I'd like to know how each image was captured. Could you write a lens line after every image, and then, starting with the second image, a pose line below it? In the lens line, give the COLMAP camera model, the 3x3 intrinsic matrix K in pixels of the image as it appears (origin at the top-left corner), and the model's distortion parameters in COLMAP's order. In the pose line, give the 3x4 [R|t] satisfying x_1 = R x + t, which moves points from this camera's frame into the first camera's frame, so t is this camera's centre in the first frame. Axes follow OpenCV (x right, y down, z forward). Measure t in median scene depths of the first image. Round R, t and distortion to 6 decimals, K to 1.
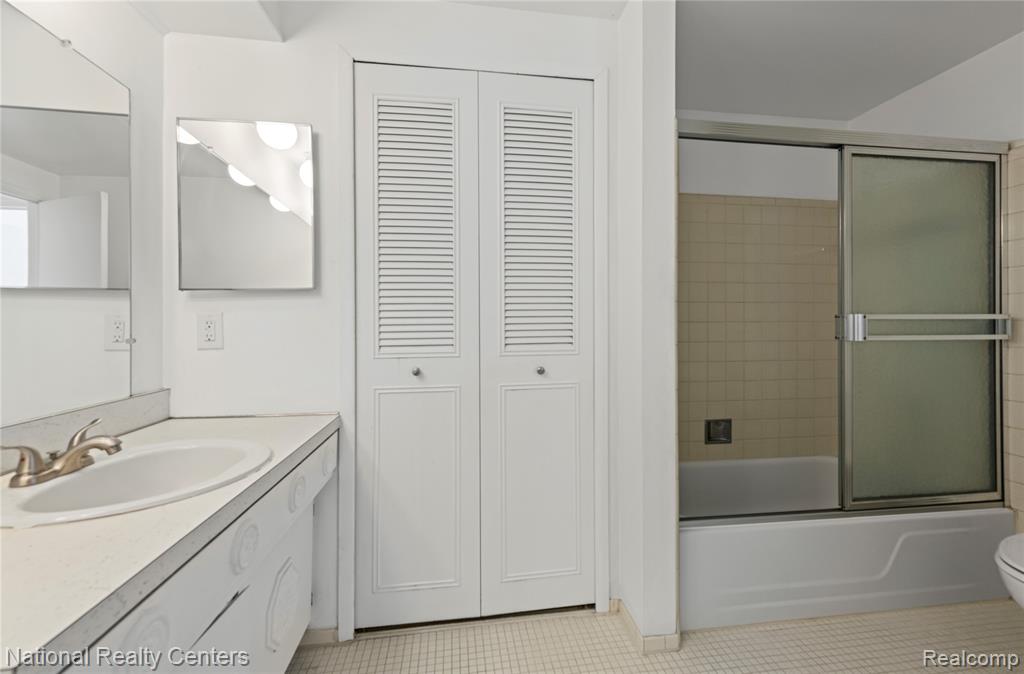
lens RADIAL K [[415.8, 0, 512.9], [0, 415.8, 321.8], [0, 0, 1]] dist [0.013969, -0.000364]
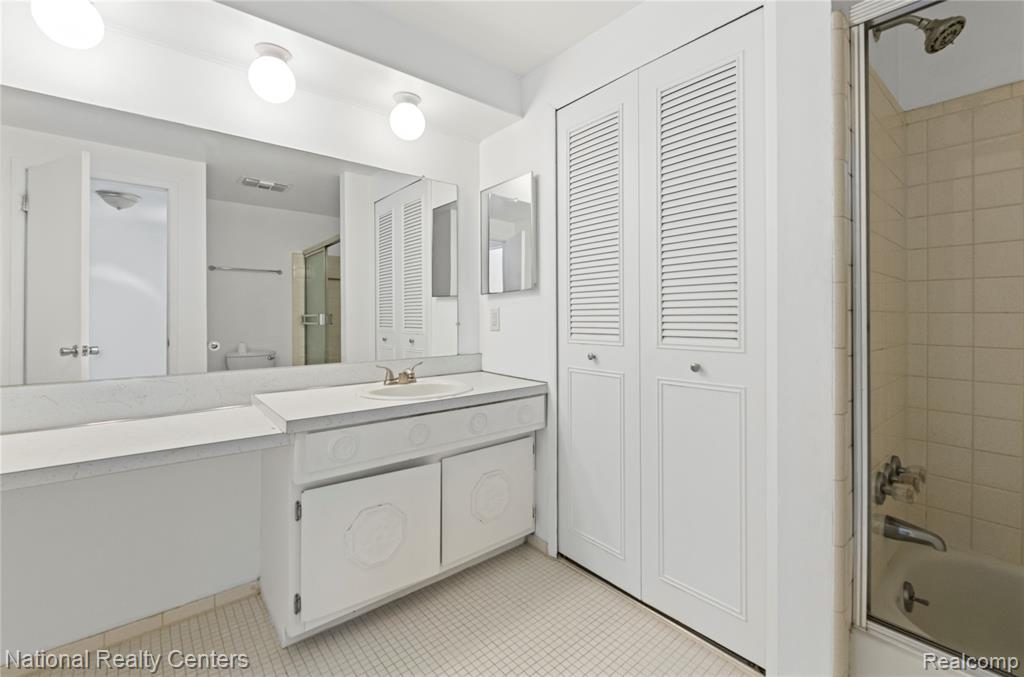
lens RADIAL K [[434.3, 0, 511.8], [0, 434.3, 314.1], [0, 0, 1]] dist [-0.001096, -0.000309]
pose [[0.528972, 0.000535, -0.848639, 0.677750], [0.003171, 0.999992, 0.002607, -0.001901], [0.848633, -0.004070, 0.528966, 0.176817]]
